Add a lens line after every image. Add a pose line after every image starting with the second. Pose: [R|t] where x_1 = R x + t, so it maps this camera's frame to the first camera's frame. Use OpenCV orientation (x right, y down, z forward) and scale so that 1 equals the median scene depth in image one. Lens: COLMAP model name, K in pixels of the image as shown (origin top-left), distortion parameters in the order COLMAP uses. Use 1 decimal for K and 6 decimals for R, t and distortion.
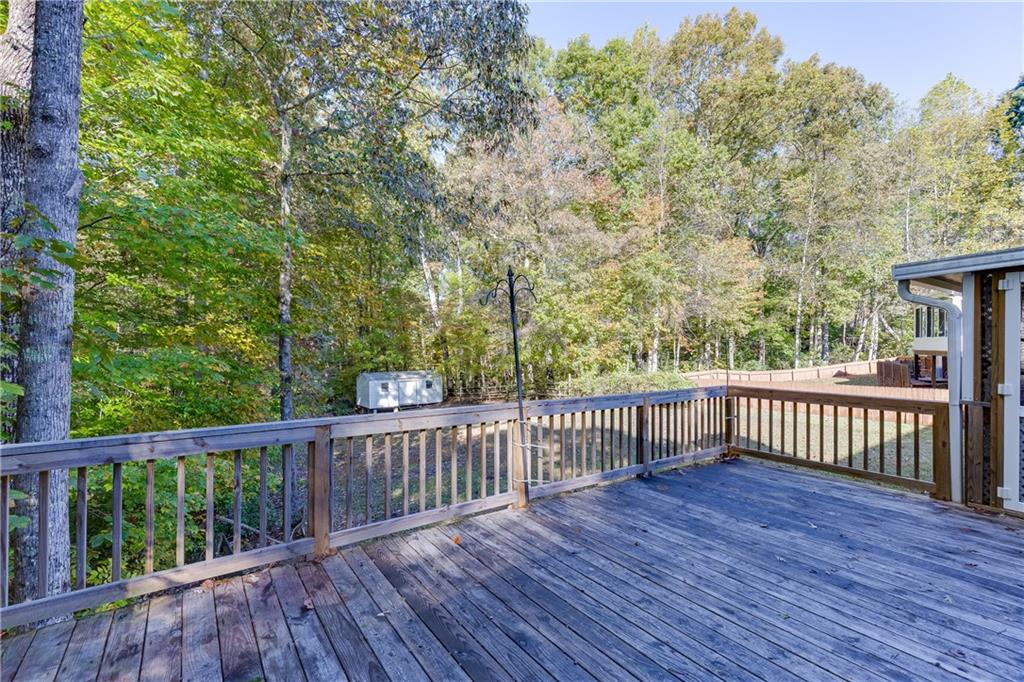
lens RADIAL K [[462.9, 0, 516.3], [0, 462.9, 340.5], [0, 0, 1]] dist [-0.001820, -0.000303]
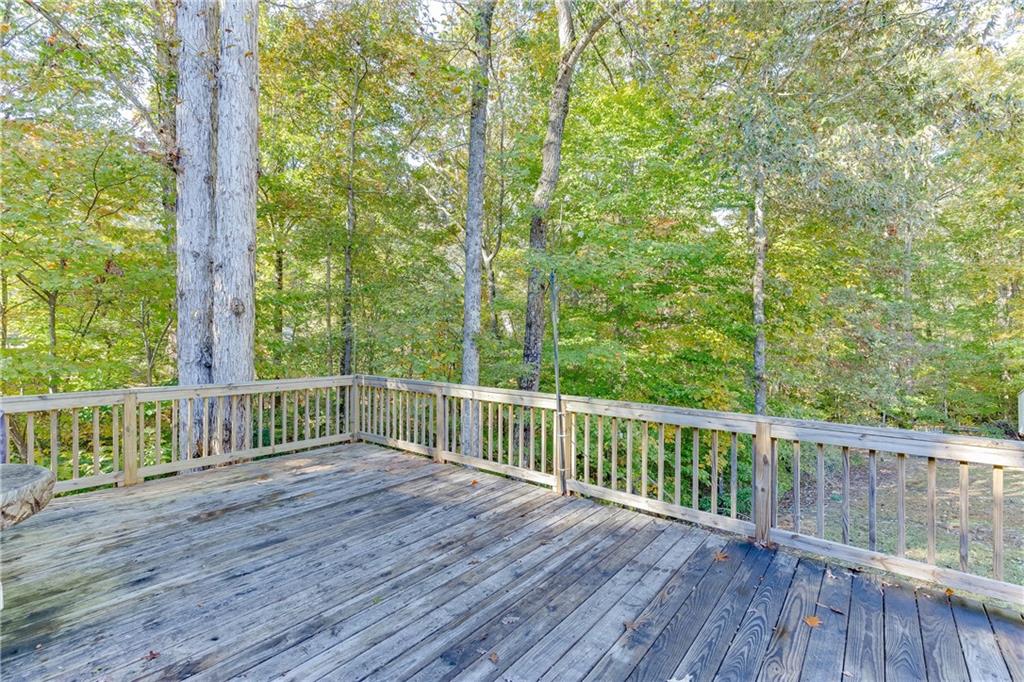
lens RADIAL K [[462.9, 0, 515.5], [0, 462.9, 339.7], [0, 0, 1]] dist [-0.001820, -0.000303]
pose [[0.278161, 0.005808, -0.960517, 1.229318], [-0.009321, 0.999951, 0.003347, 0.008990], [0.960489, 0.008022, 0.278201, 0.749170]]
